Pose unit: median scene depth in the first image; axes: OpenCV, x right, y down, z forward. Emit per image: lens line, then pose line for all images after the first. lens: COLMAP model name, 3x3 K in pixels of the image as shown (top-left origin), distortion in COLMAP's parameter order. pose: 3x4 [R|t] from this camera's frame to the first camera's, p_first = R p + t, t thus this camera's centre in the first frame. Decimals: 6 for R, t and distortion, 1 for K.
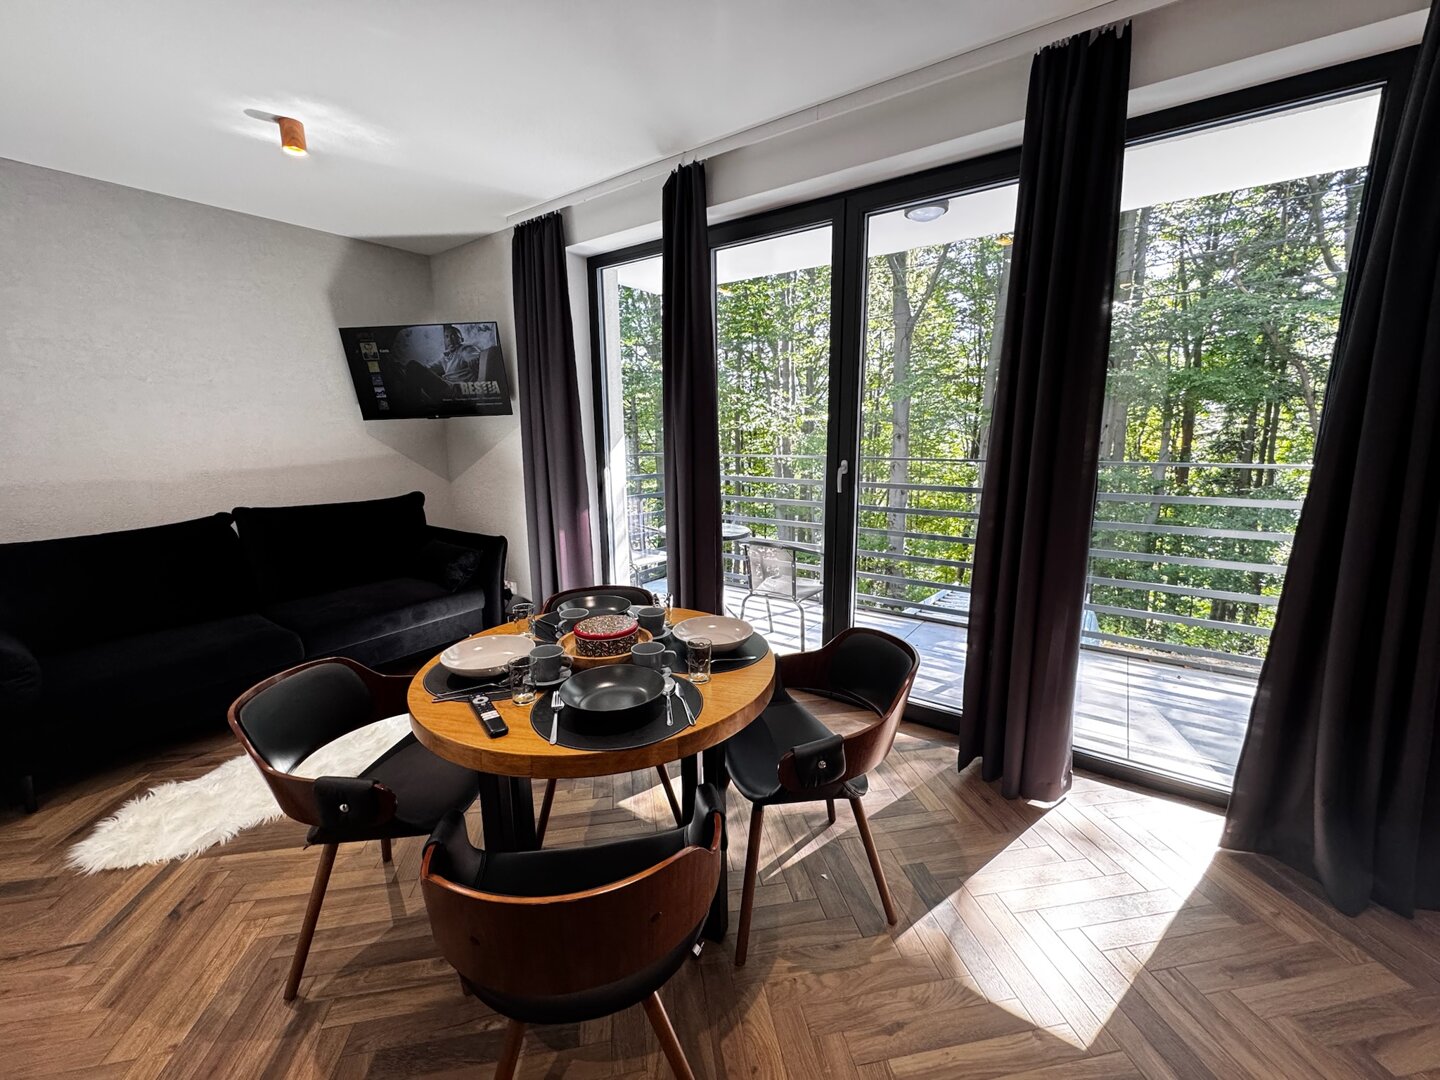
lens RADIAL K [[570.0, 0, 719.1], [0, 570.0, 537.3], [0, 0, 1]] dist [-0.008961, 0.000953]
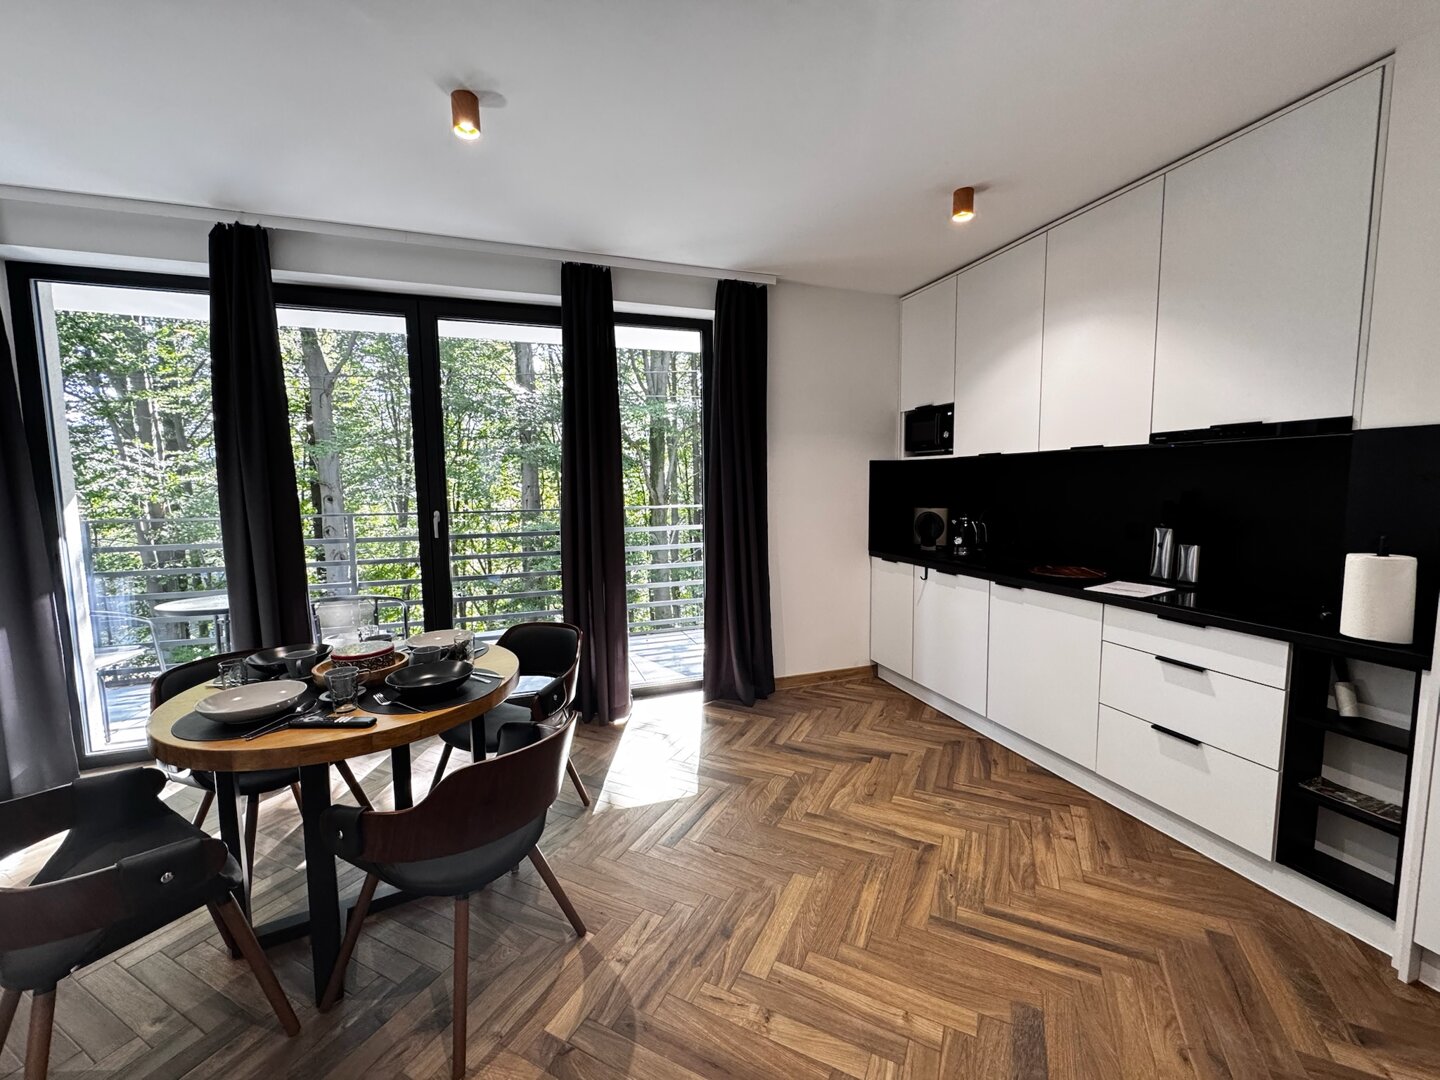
lens RADIAL K [[570.0, 0, 719.1], [0, 570.0, 537.3], [0, 0, 1]] dist [-0.008961, 0.000953]
pose [[0.582756, -0.071647, 0.809482, -0.409132], [0.157202, 0.987230, -0.025793, 0.043852], [-0.797297, 0.142283, 0.586577, -0.165323]]
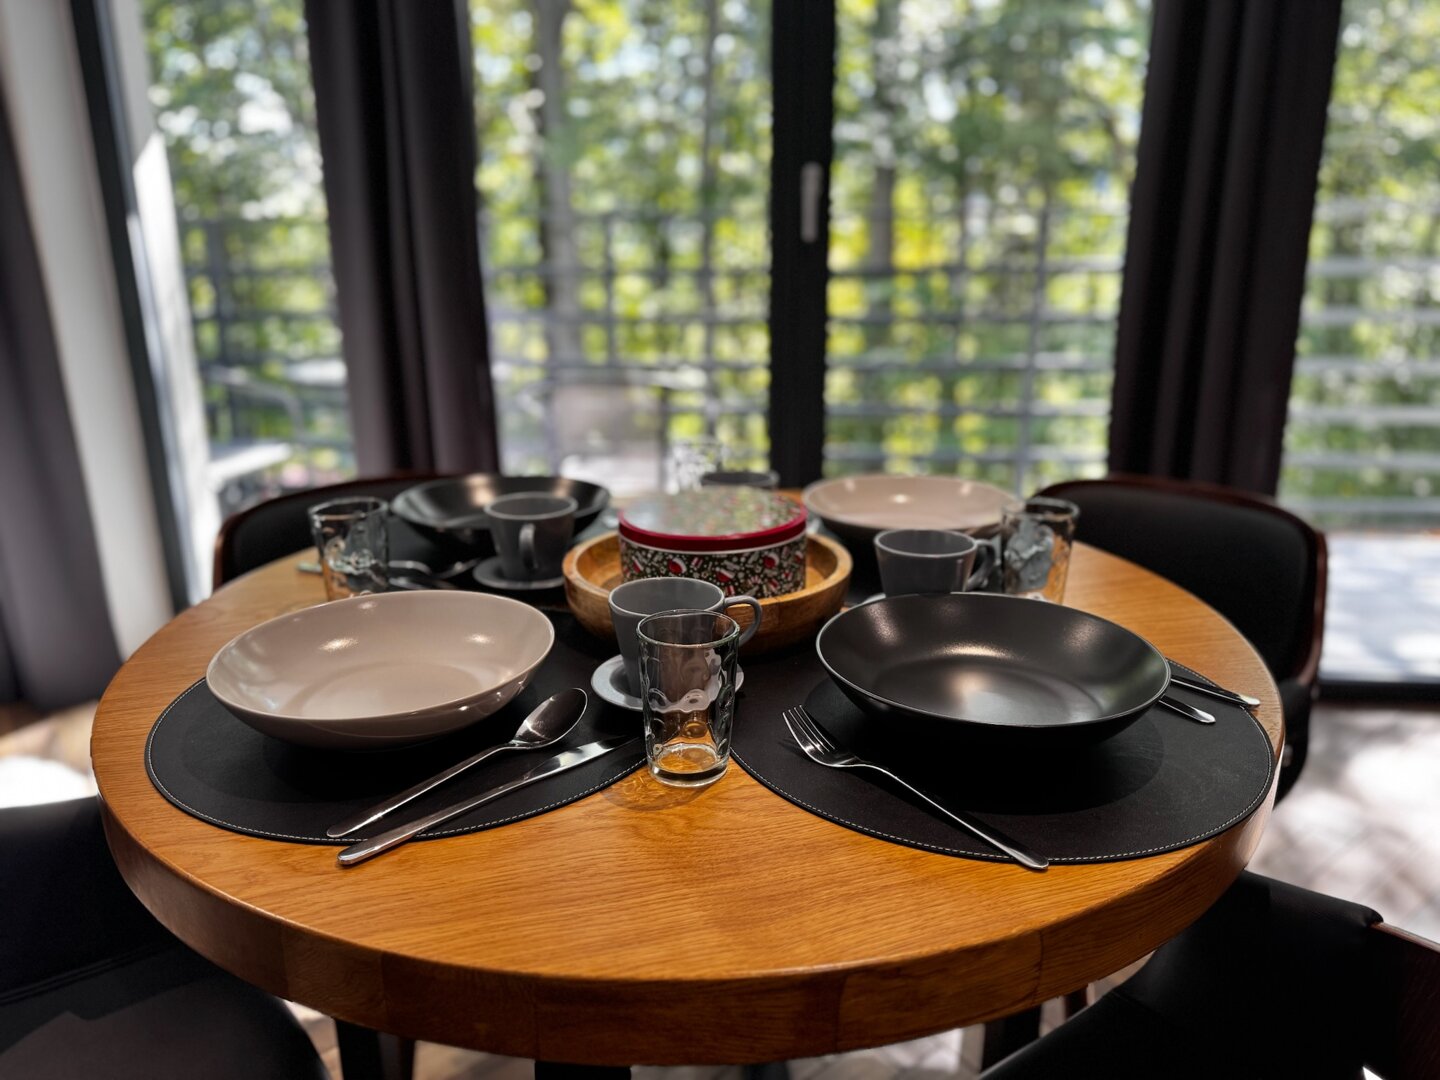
lens RADIAL K [[1022.5, 0, 724.0], [0, 1022.5, 537.6], [0, 0, 1]] dist [0.068036, 0.001434]
pose [[0.875285, -0.126517, 0.466764, -0.277827], [0.081485, 0.989956, 0.115527, 0.059328], [-0.476693, -0.063085, 0.876804, 0.283972]]
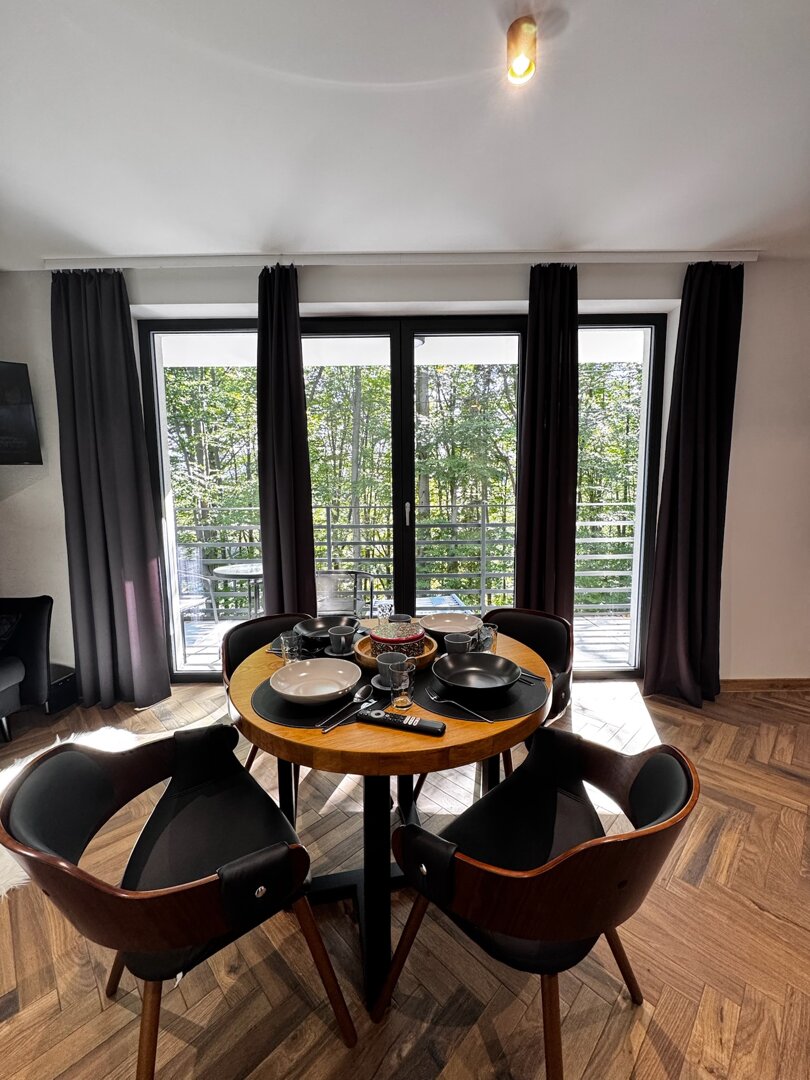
lens RADIAL K [[427.5, 0, 405.0], [0, 427.5, 540.0], [0, 0, 1]] dist [-0.008961, 0.000953]
pose [[0.820441, -0.059544, 0.568622, -0.392761], [0.109051, 0.992601, -0.053404, 0.011299], [-0.561235, 0.105823, 0.820863, 0.157204]]
